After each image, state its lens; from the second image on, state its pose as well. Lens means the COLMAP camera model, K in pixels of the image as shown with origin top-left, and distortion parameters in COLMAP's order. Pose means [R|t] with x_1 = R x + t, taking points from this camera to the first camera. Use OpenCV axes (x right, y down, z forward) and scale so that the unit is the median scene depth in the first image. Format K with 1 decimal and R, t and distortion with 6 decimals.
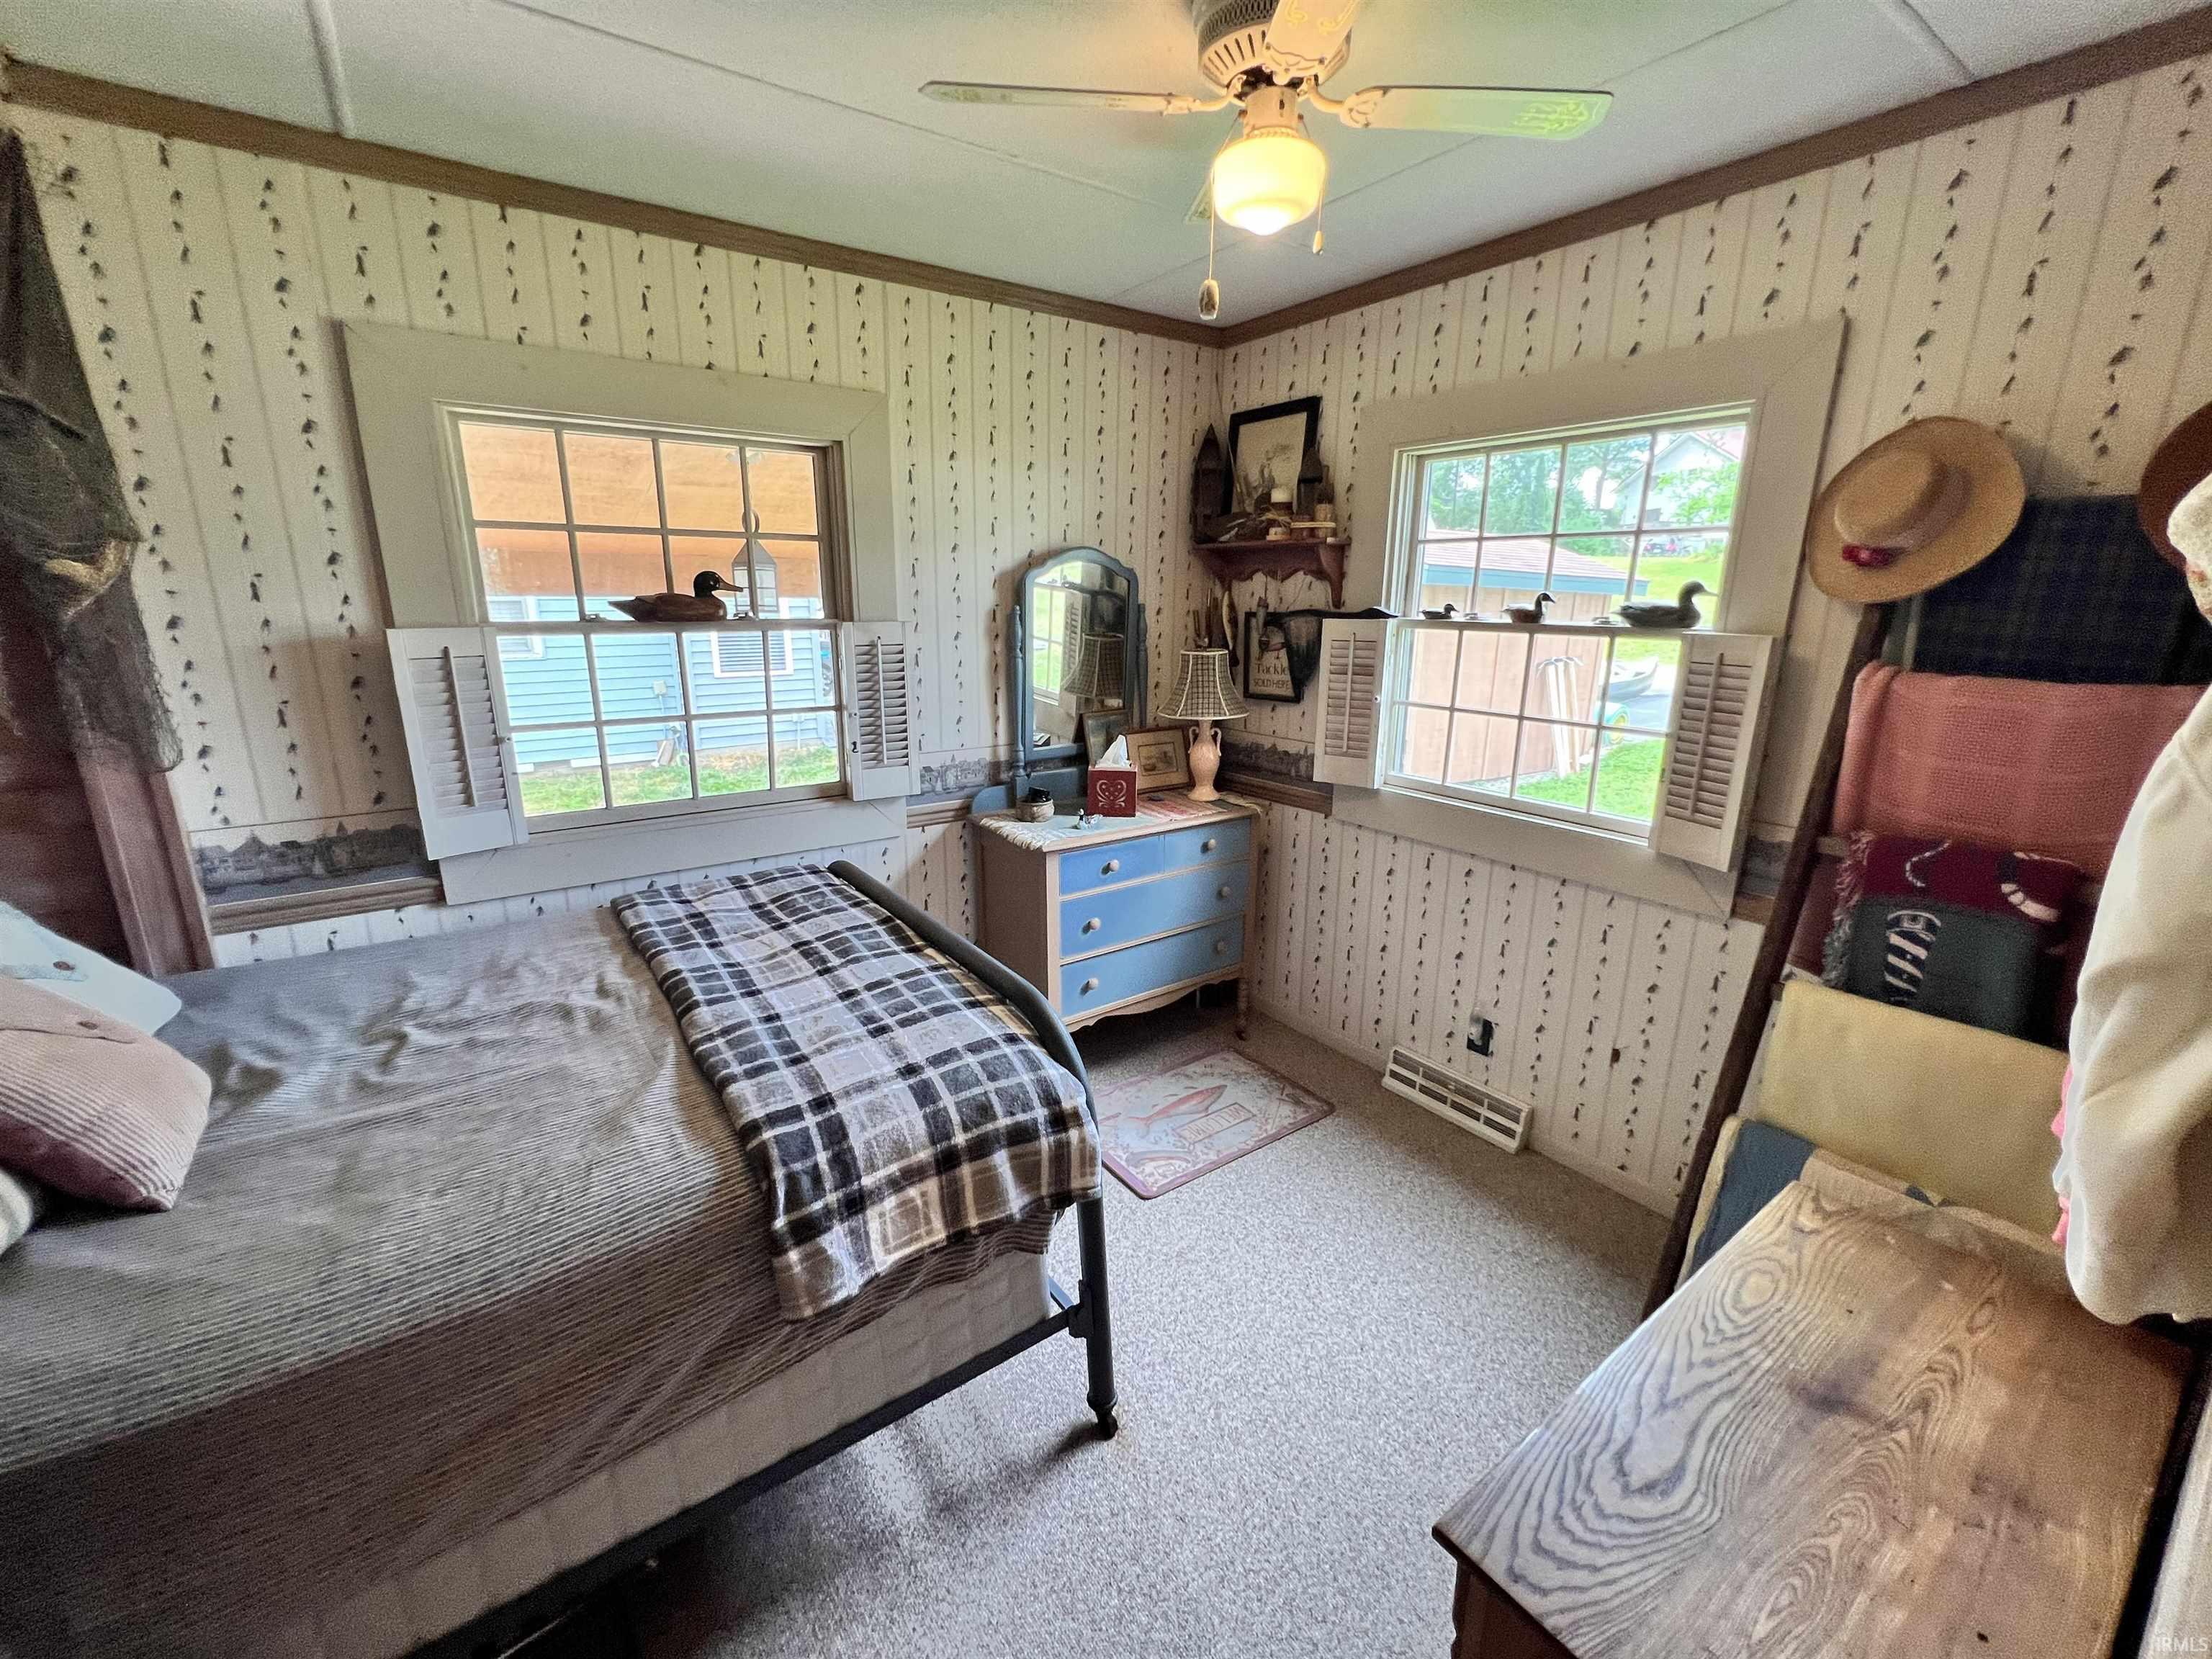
lens RADIAL K [[905.2, 0, 1099.2], [0, 905.2, 825.5], [0, 0, 1]] dist [-0.003216, 0.000296]
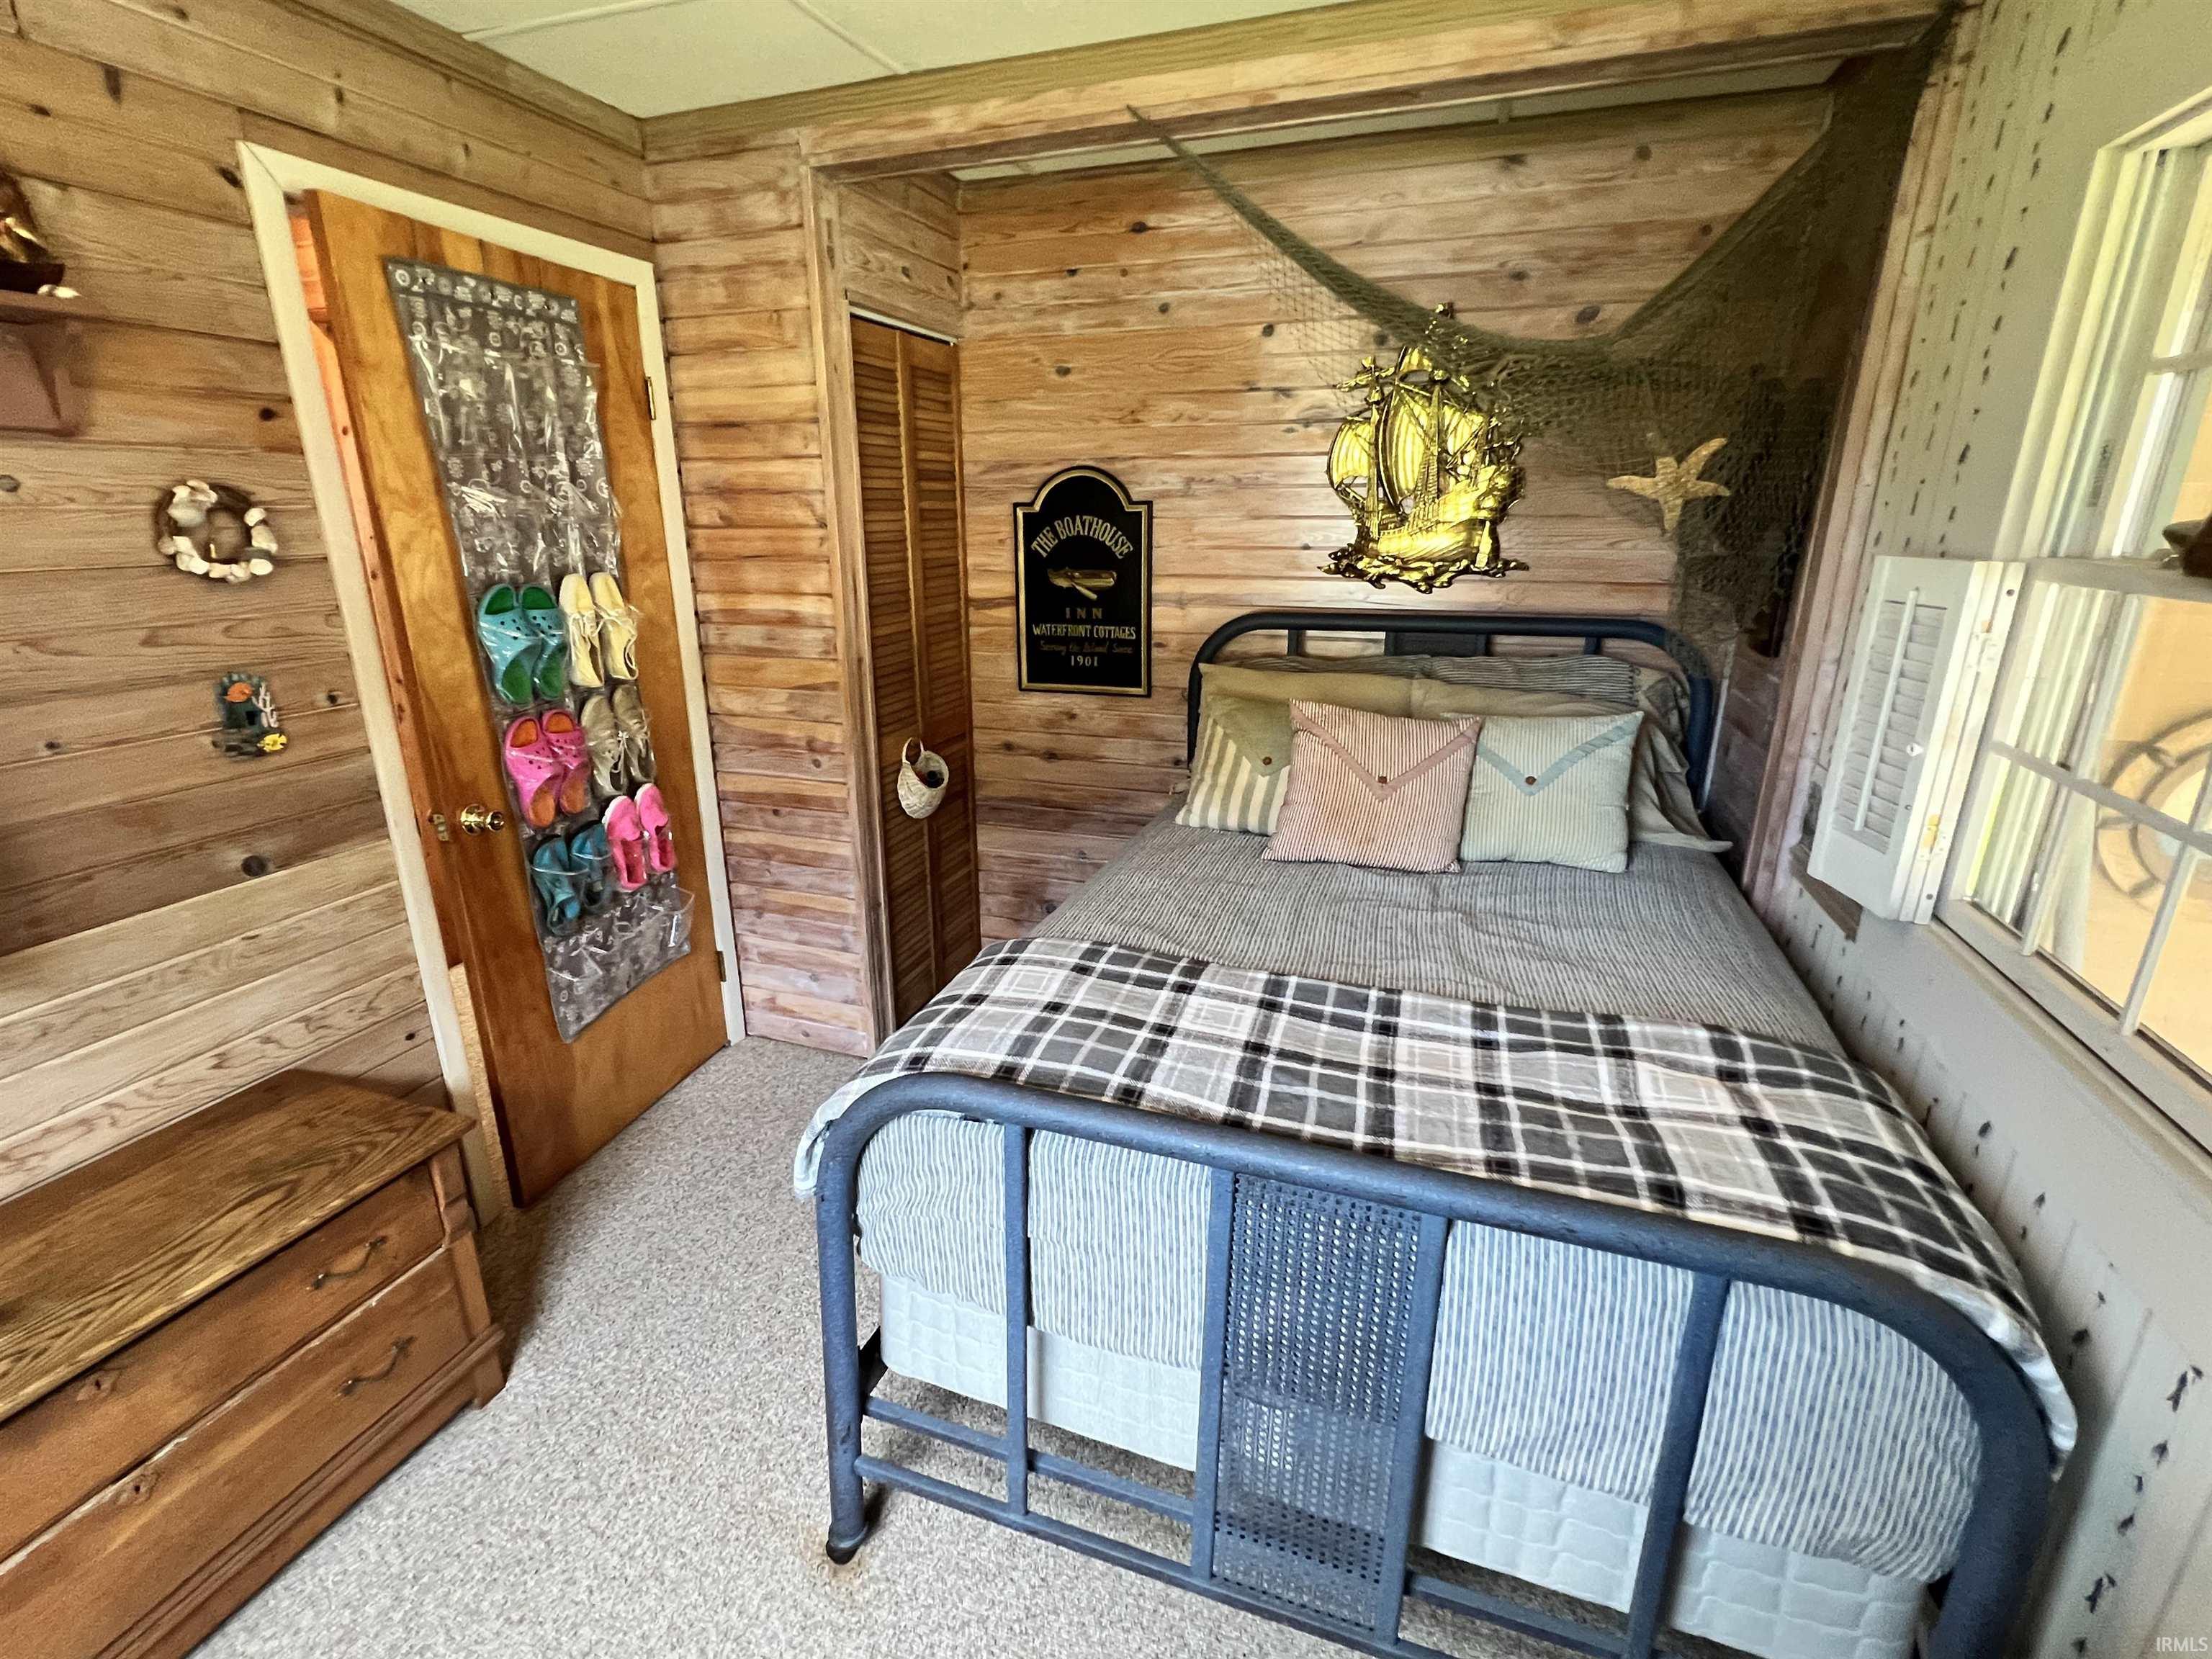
lens RADIAL K [[1012.2, 0, 1098.5], [0, 1012.2, 828.7], [0, 0, 1]] dist [-0.003703, 0.000313]
pose [[-0.818871, 0.170688, -0.548010, 0.158770], [-0.145251, 0.862059, 0.485547, -0.278941], [0.555295, 0.477200, -0.681123, 1.106847]]
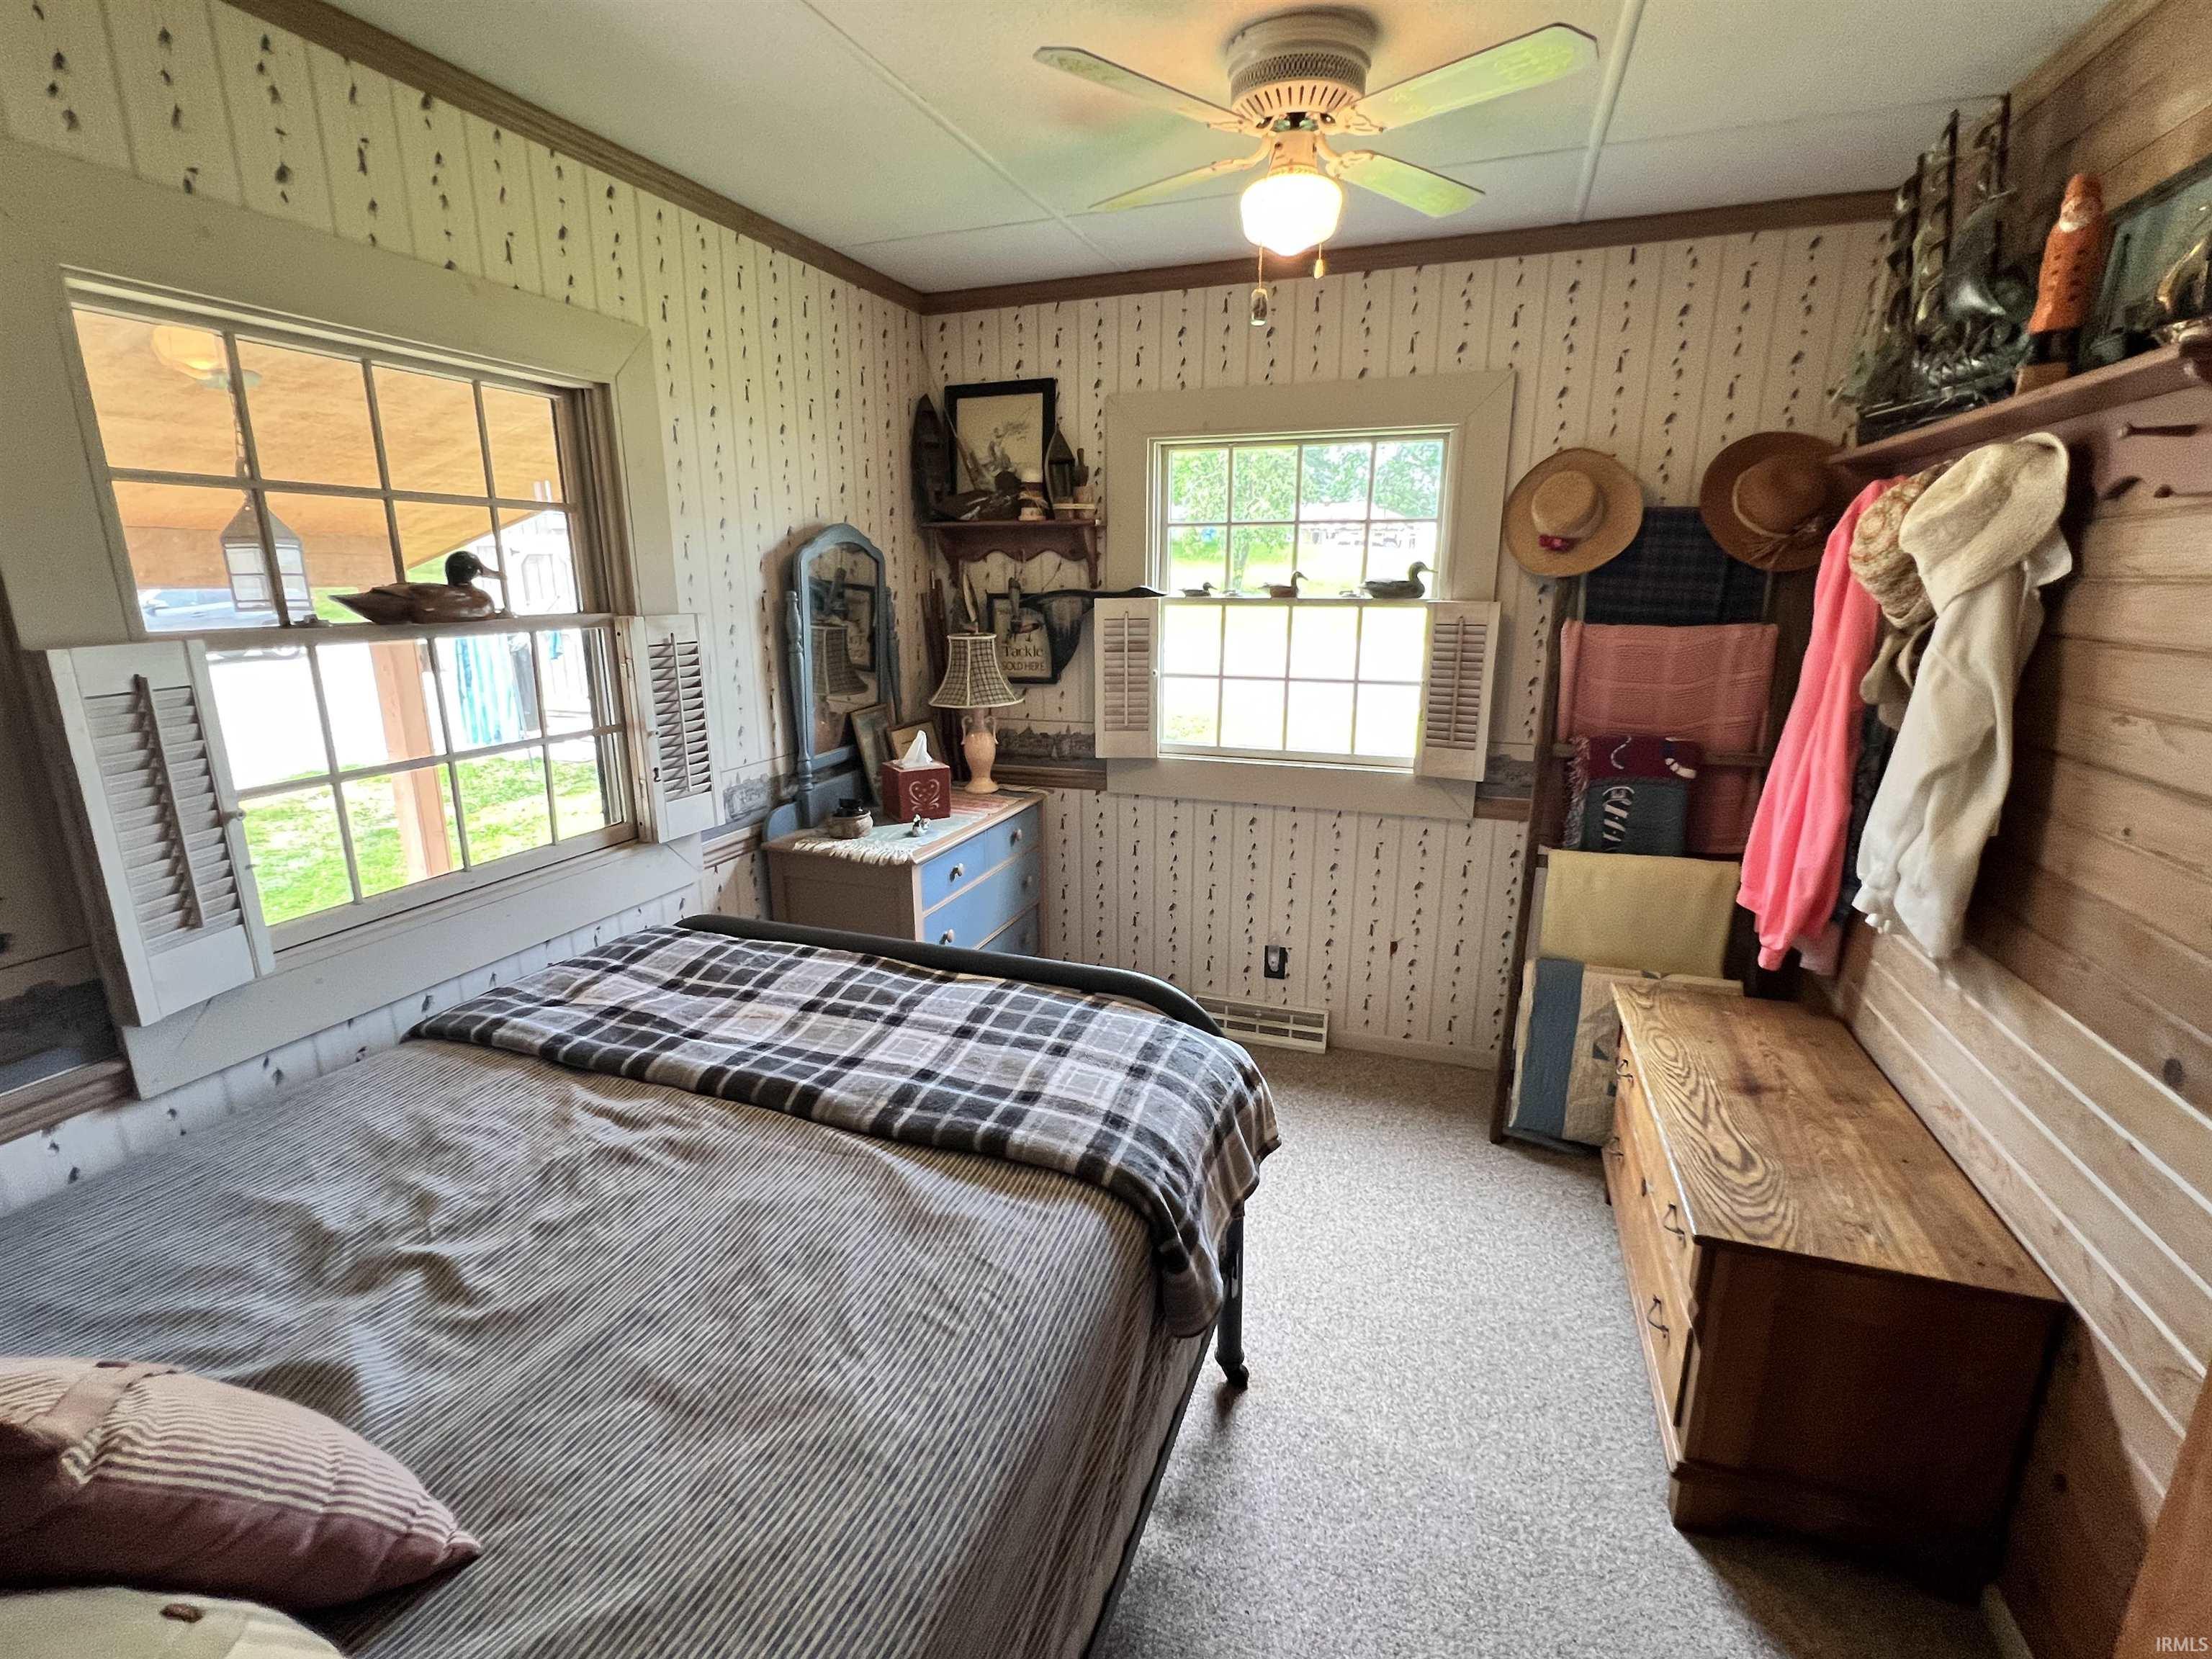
lens RADIAL K [[1005.2, 0, 1096.4], [0, 1005.2, 828.0], [0, 0, 1]] dist [-0.002939, 0.000627]
pose [[0.825647, -0.147573, 0.544544, -0.507455], [0.148998, 0.987953, 0.041824, -0.024098], [-0.544156, 0.046604, 0.837689, 0.073496]]
